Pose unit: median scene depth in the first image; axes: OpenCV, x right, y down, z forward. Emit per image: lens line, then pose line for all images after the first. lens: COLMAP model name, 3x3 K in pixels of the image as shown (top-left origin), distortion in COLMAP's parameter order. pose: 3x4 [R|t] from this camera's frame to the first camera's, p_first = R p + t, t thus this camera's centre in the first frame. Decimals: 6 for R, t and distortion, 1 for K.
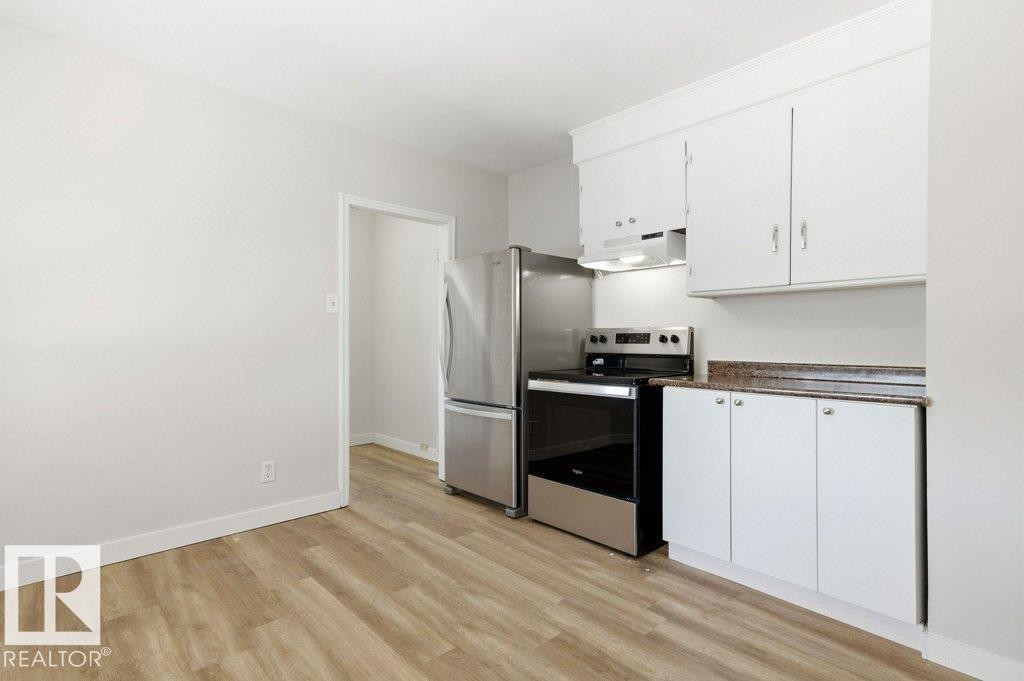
lens RADIAL K [[513.7, 0, 521.2], [0, 513.7, 342.3], [0, 0, 1]] dist [0.002970, 0.002599]
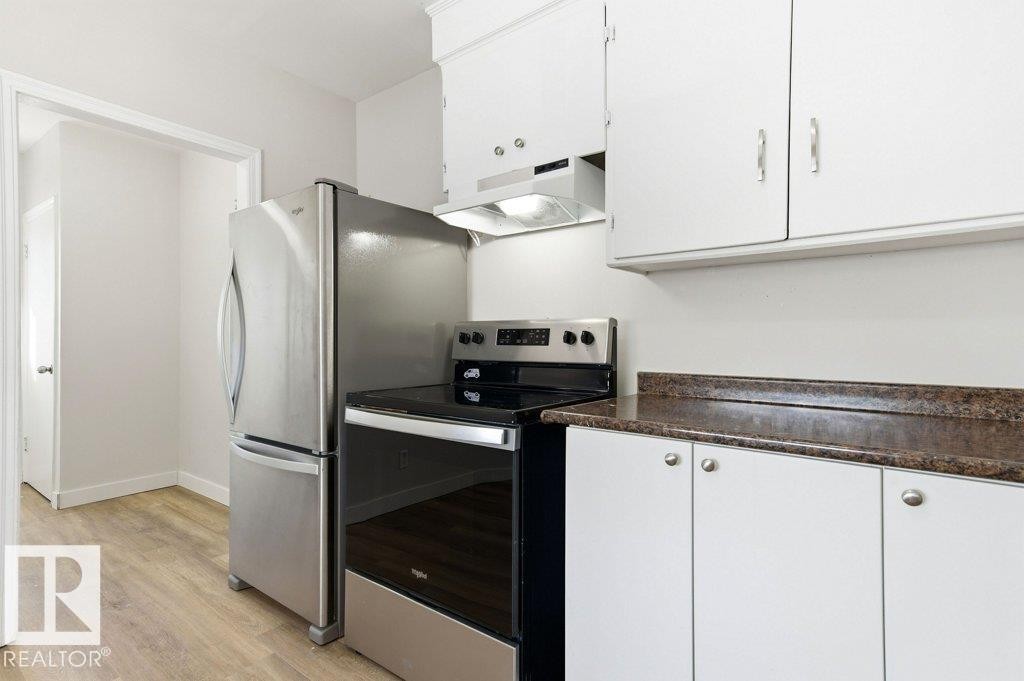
lens RADIAL K [[513.7, 0, 516.3], [0, 513.7, 334.2], [0, 0, 1]] dist [0.002970, 0.002599]
pose [[0.989331, 0.004071, 0.145630, 0.120825], [-0.001648, 0.999858, -0.016749, -0.000642], [-0.145678, 0.016331, 0.989197, 0.390974]]
